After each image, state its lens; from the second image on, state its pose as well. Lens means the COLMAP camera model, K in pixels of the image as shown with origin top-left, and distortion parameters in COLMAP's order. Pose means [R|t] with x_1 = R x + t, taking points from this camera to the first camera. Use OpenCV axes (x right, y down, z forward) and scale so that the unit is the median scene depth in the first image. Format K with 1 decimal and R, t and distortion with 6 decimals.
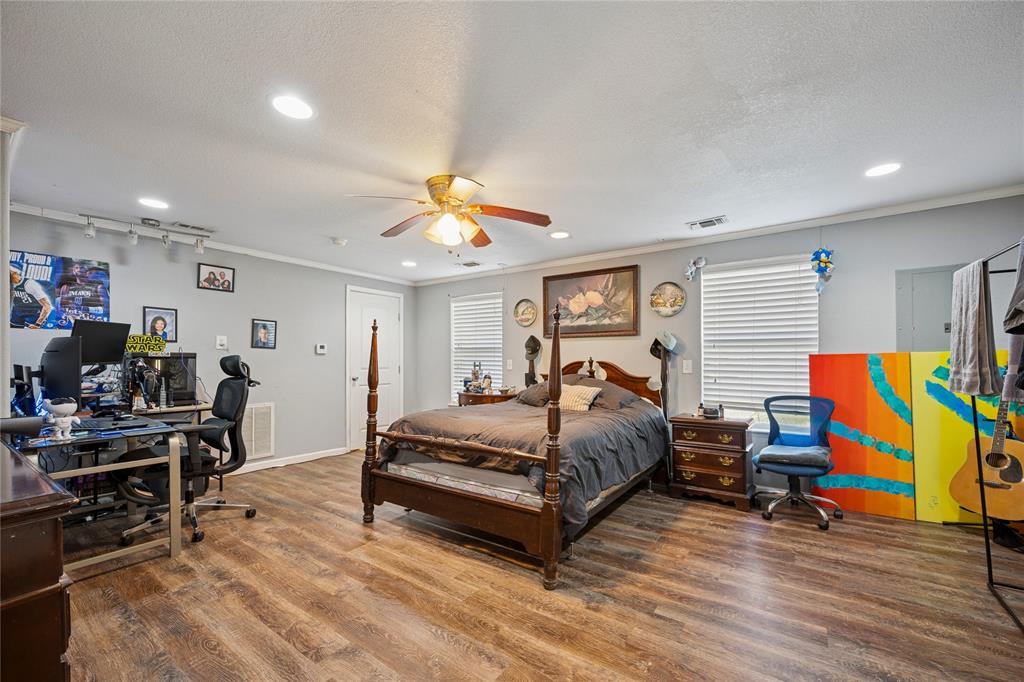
lens RADIAL K [[414.0, 0, 515.1], [0, 414.0, 339.3], [0, 0, 1]] dist [0.008128, -0.000108]
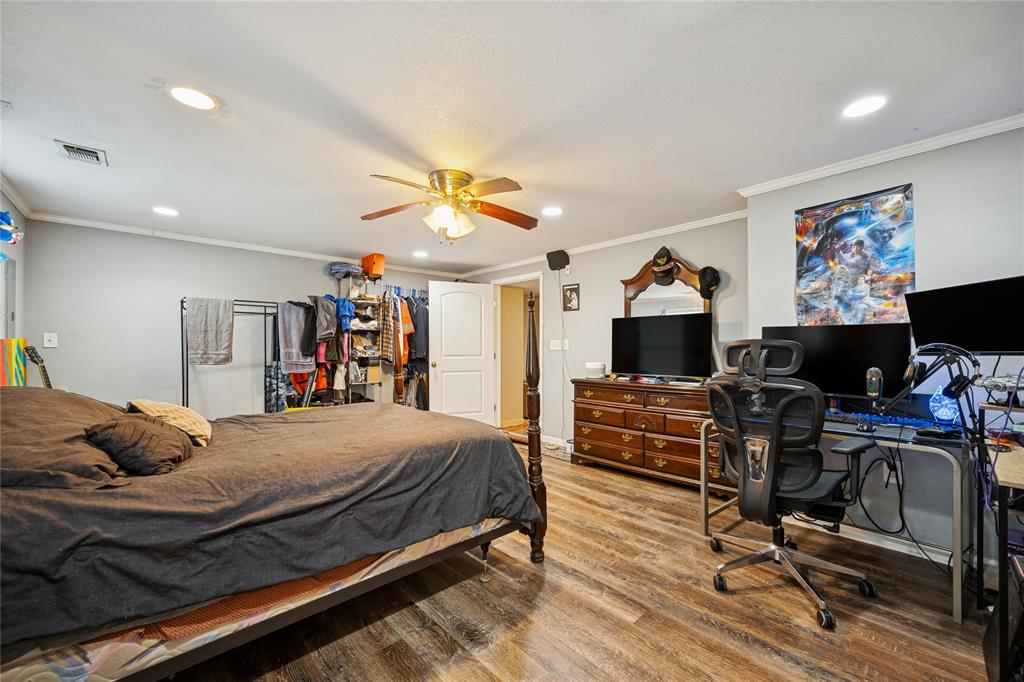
lens RADIAL K [[414.0, 0, 515.1], [0, 414.0, 339.3], [0, 0, 1]] dist [0.008128, -0.000108]
pose [[-0.976405, 0.001175, 0.215946, -0.580893], [-0.012088, 0.998120, -0.060083, 0.100933], [-0.215611, -0.061276, -0.974555, 2.154775]]
